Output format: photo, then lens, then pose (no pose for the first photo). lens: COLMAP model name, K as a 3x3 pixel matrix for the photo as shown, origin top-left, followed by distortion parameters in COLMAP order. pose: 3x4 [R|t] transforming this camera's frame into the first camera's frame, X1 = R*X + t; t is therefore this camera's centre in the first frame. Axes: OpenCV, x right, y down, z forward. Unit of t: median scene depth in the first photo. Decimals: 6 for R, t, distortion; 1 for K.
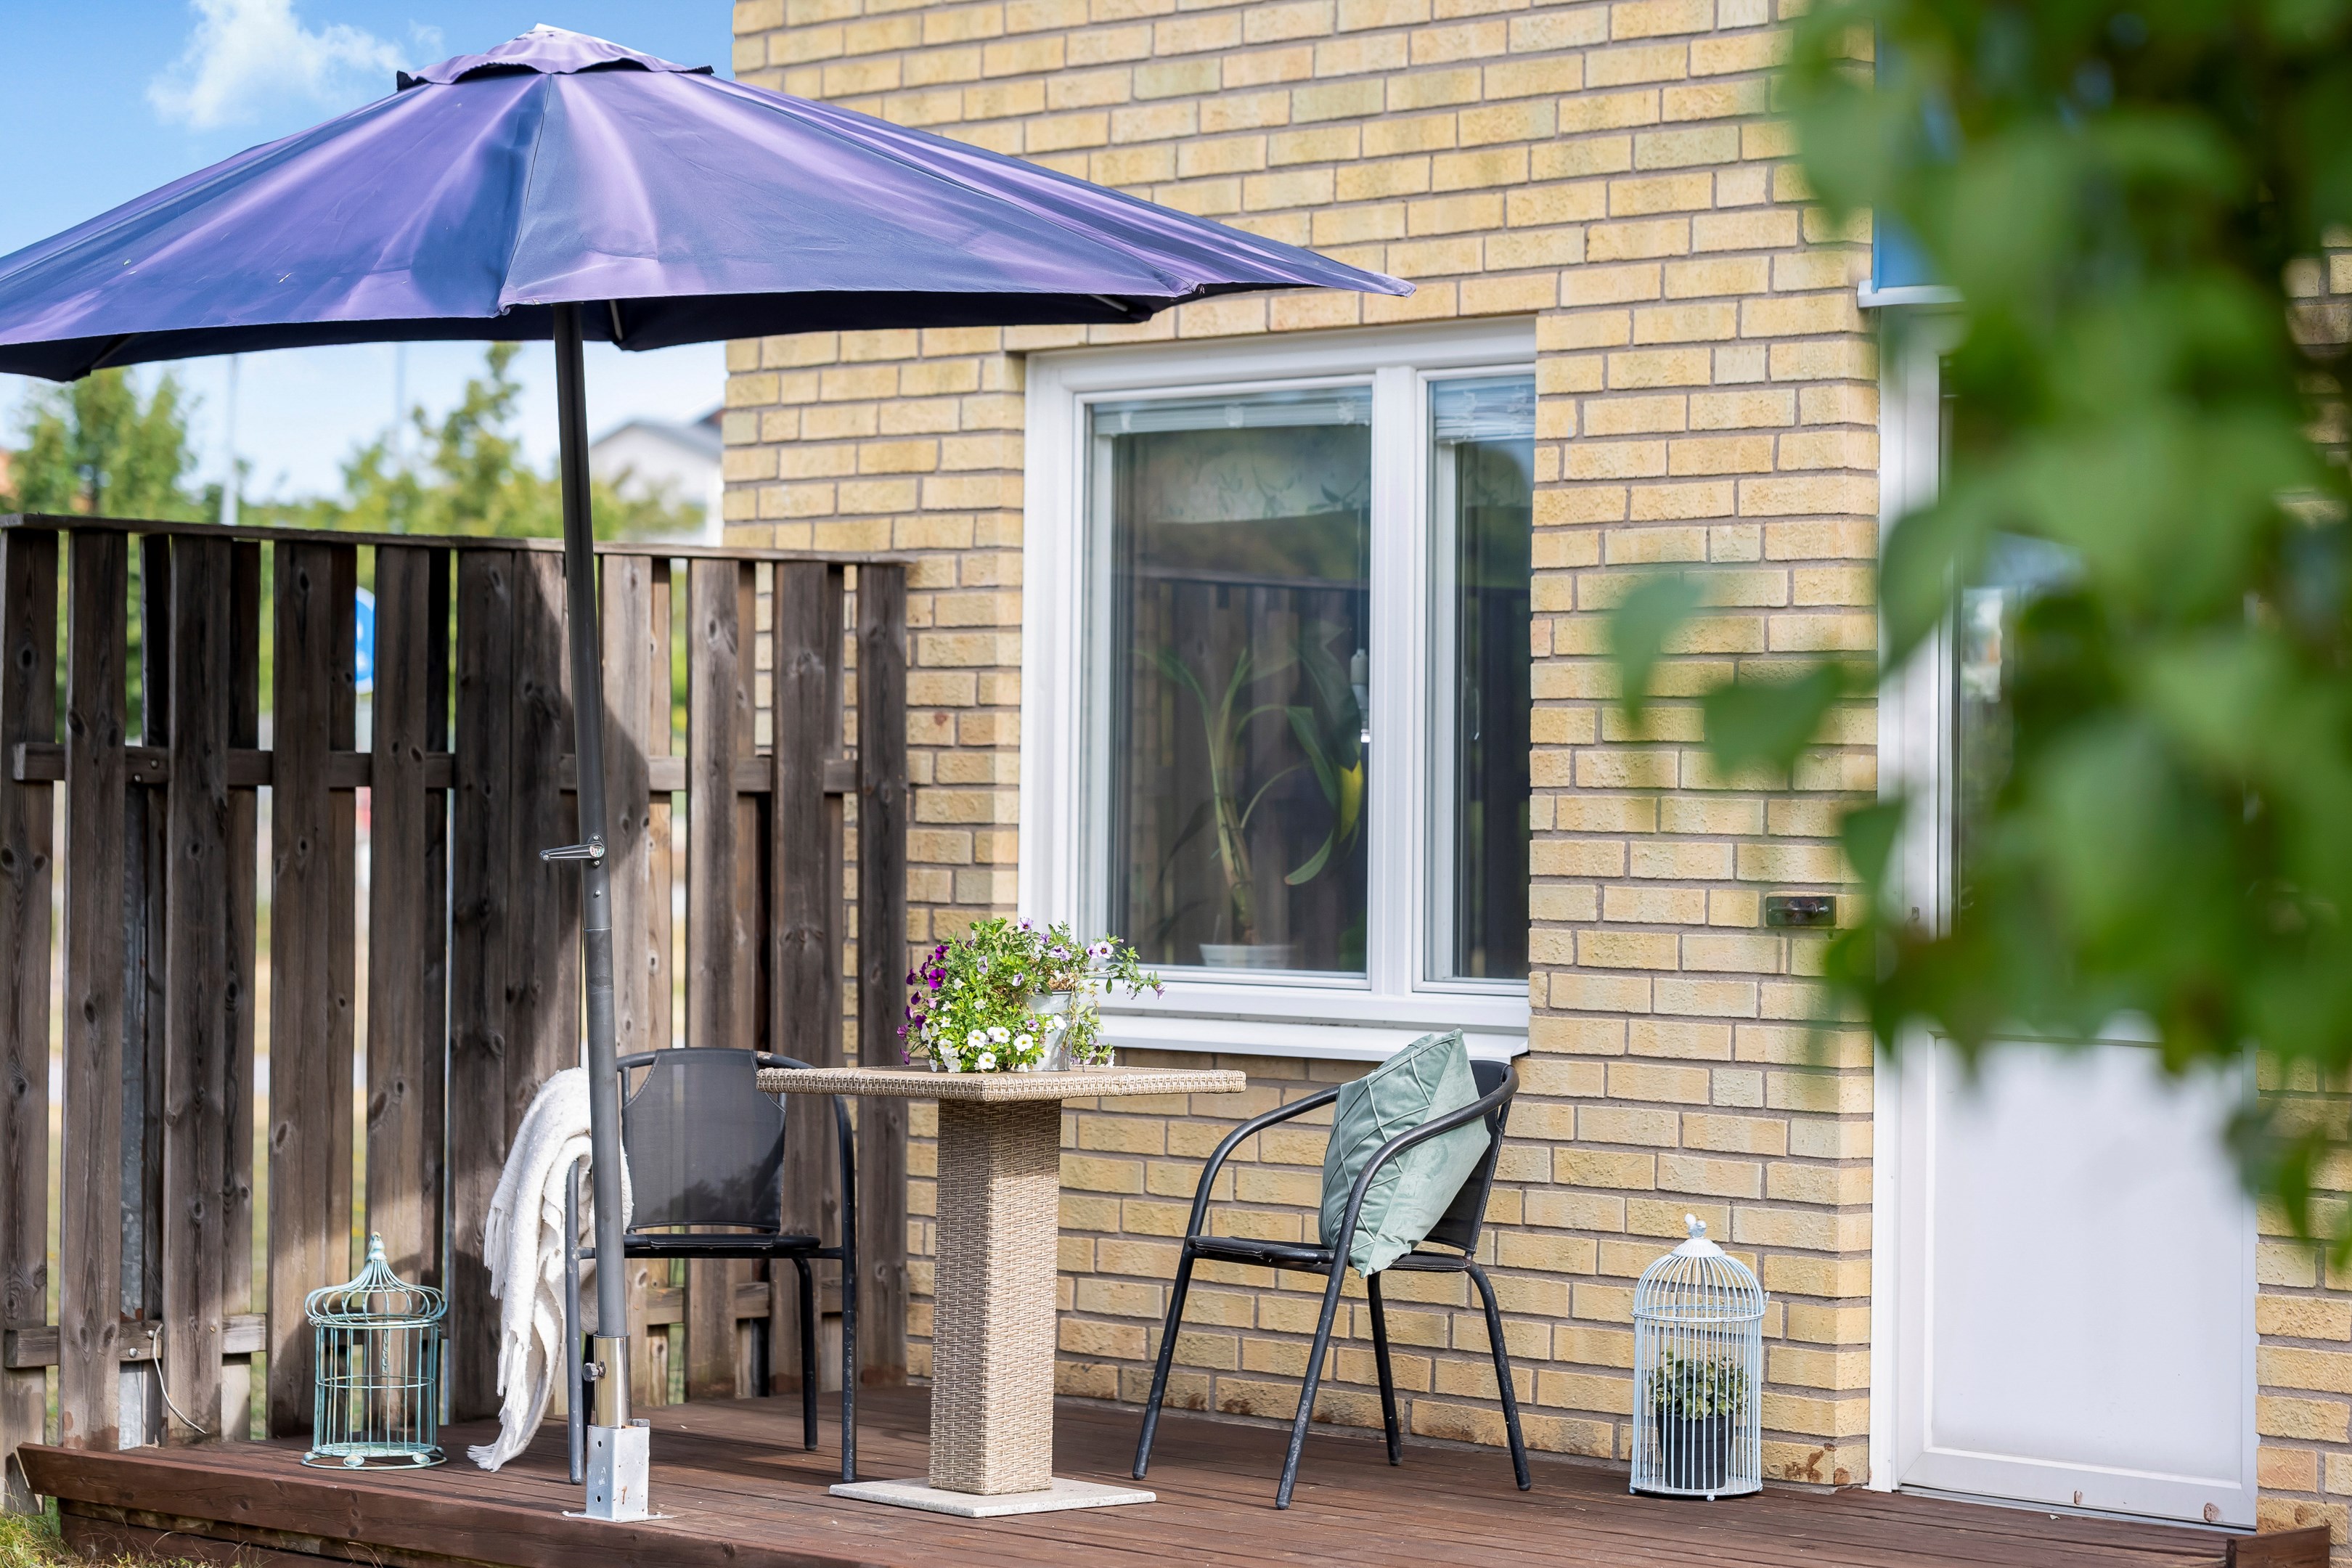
lens RADIAL K [[5642.2, 0, 1176.0], [0, 5642.2, 784.0], [0, 0, 1]] dist [-0.060829, -0.163927]
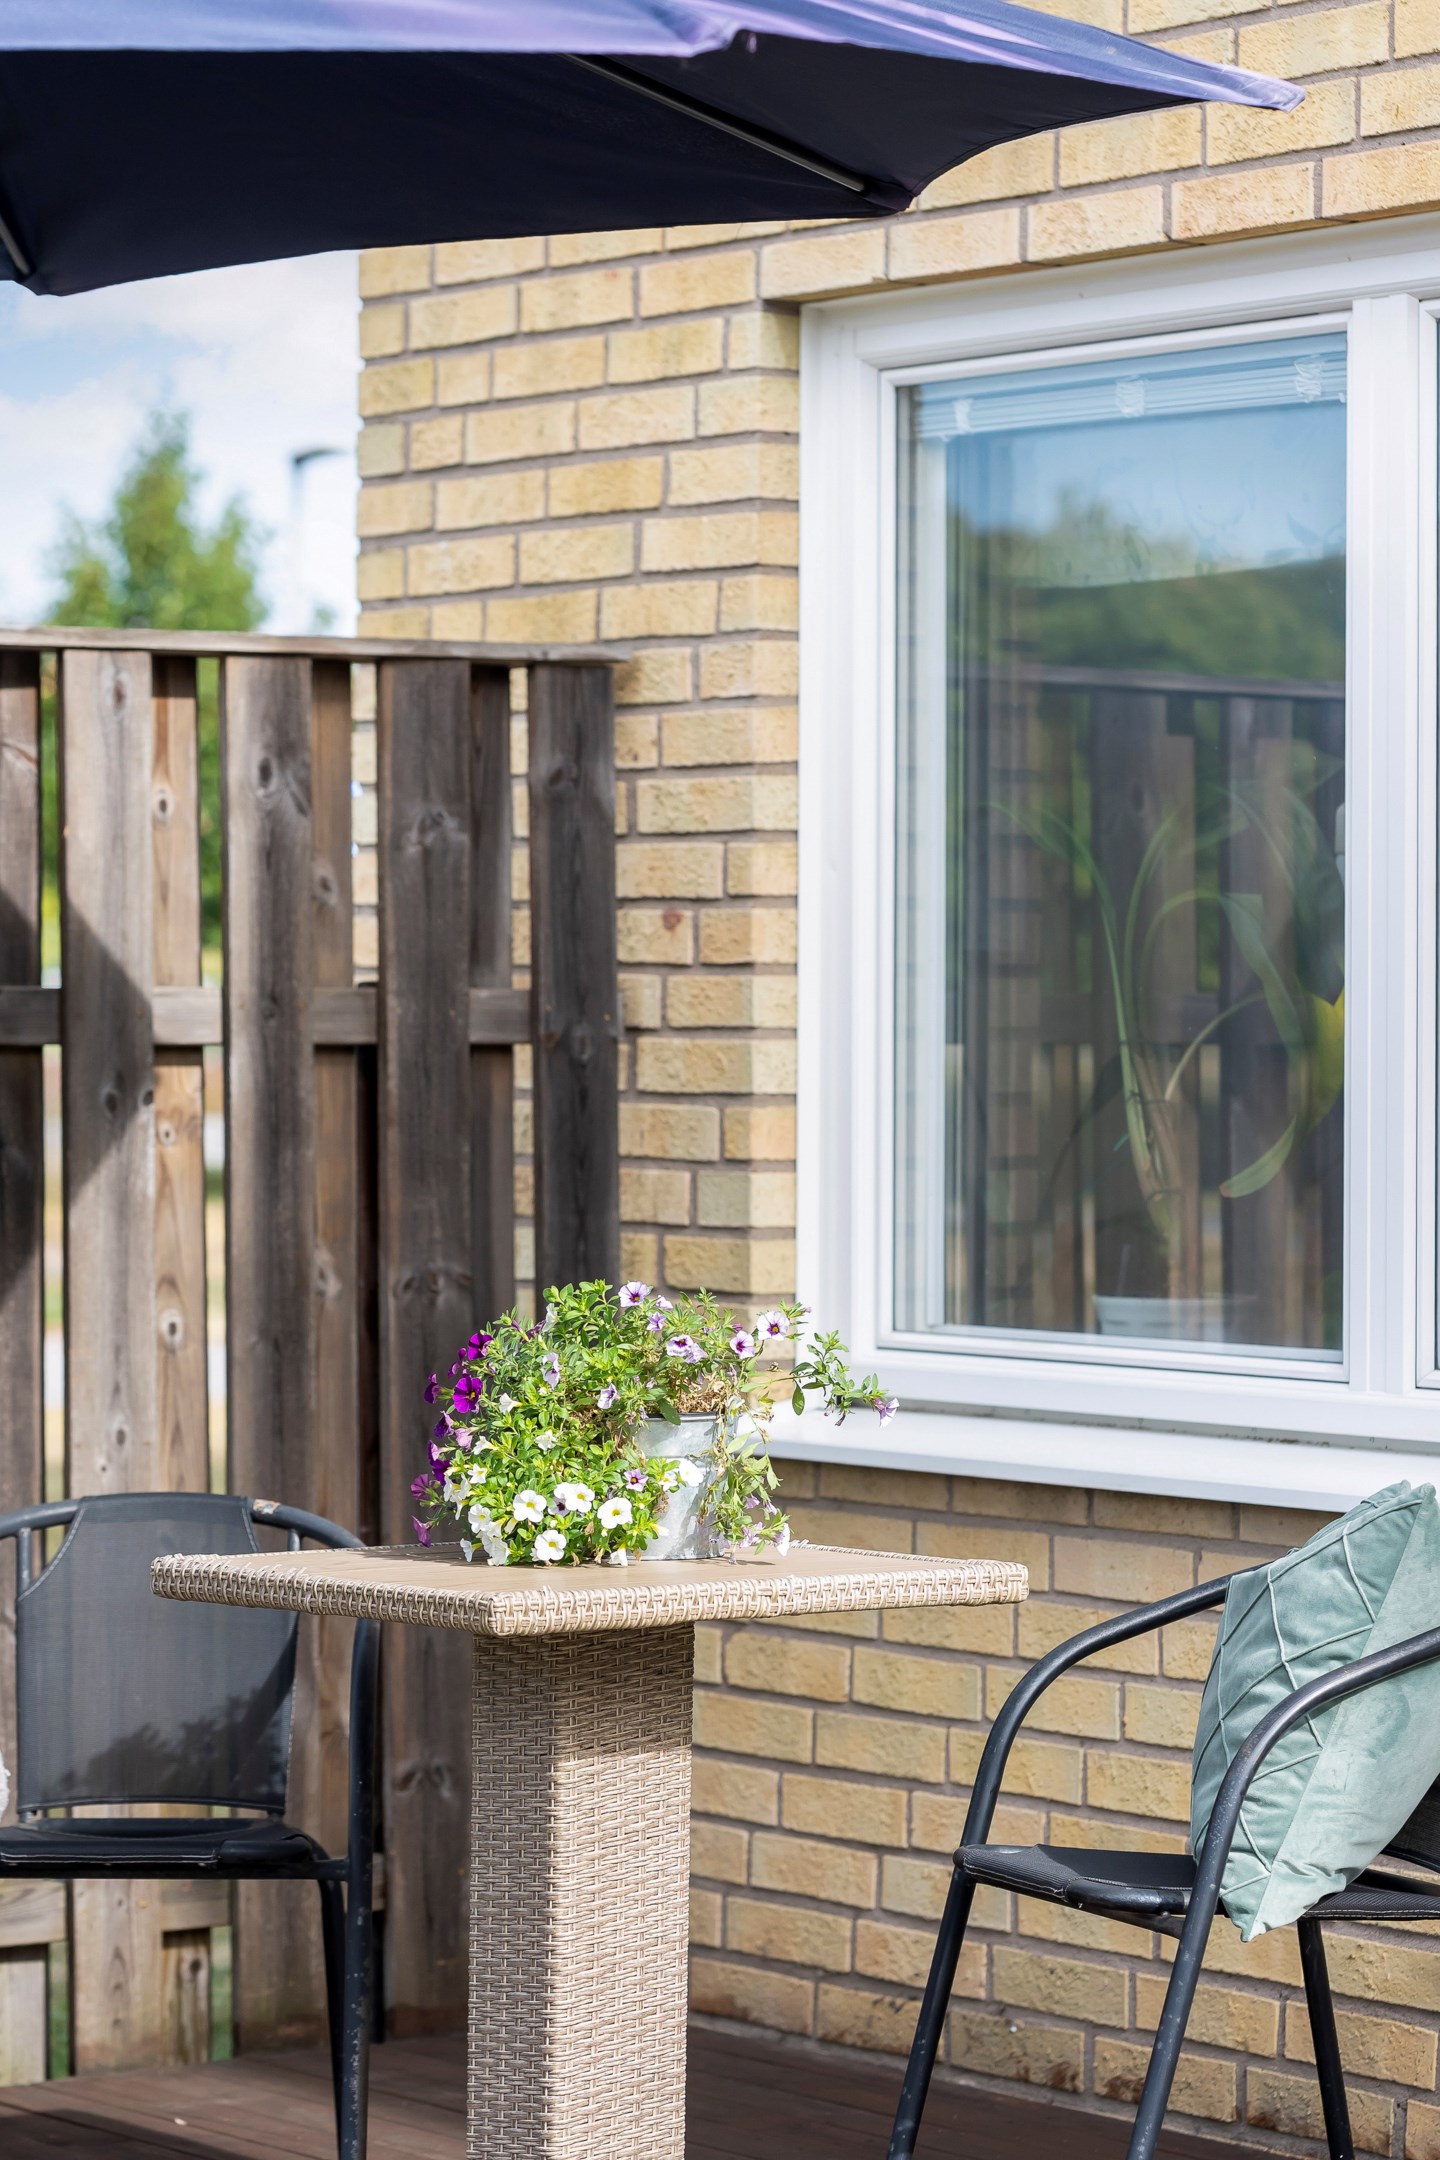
lens RADIAL K [[6398.1, 0, 721.2], [0, 6398.1, 1345.0], [0, 0, 1]] dist [-0.040791, 0.082709]
pose [[0.991175, -0.000942, -0.132559, 0.055076], [0.008249, 0.998475, 0.054584, -0.003529], [0.132306, -0.055196, 0.989671, 0.326981]]
